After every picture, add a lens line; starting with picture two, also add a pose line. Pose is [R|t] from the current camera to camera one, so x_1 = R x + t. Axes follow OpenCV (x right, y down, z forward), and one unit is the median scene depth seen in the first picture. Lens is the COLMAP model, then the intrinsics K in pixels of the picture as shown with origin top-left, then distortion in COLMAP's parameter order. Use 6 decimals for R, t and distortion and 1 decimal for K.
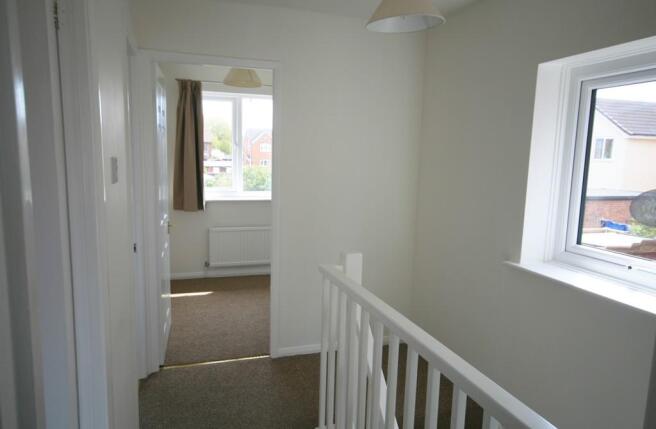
lens RADIAL K [[448.1, 0, 328.0], [0, 448.1, 214.5], [0, 0, 1]] dist [-0.057637, -0.000164]
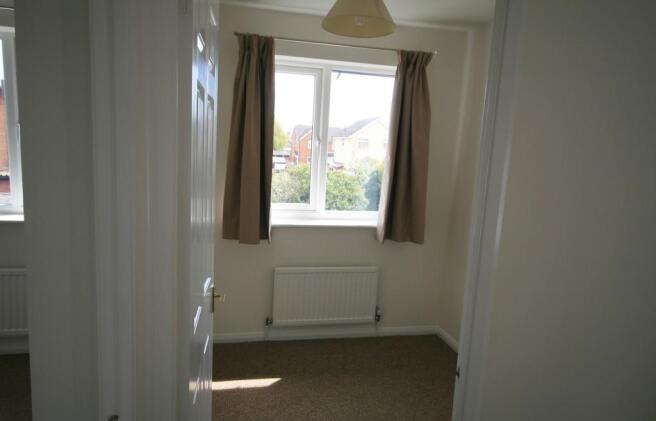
lens RADIAL K [[437.7, 0, 328.0], [0, 437.7, 210.5], [0, 0, 1]] dist [-0.000653, -0.000254]
pose [[0.994864, 0.044891, -0.090723, -0.135206], [-0.045067, 0.998984, 0.000104, -0.055715], [0.090636, 0.003985, 0.995876, 0.369399]]
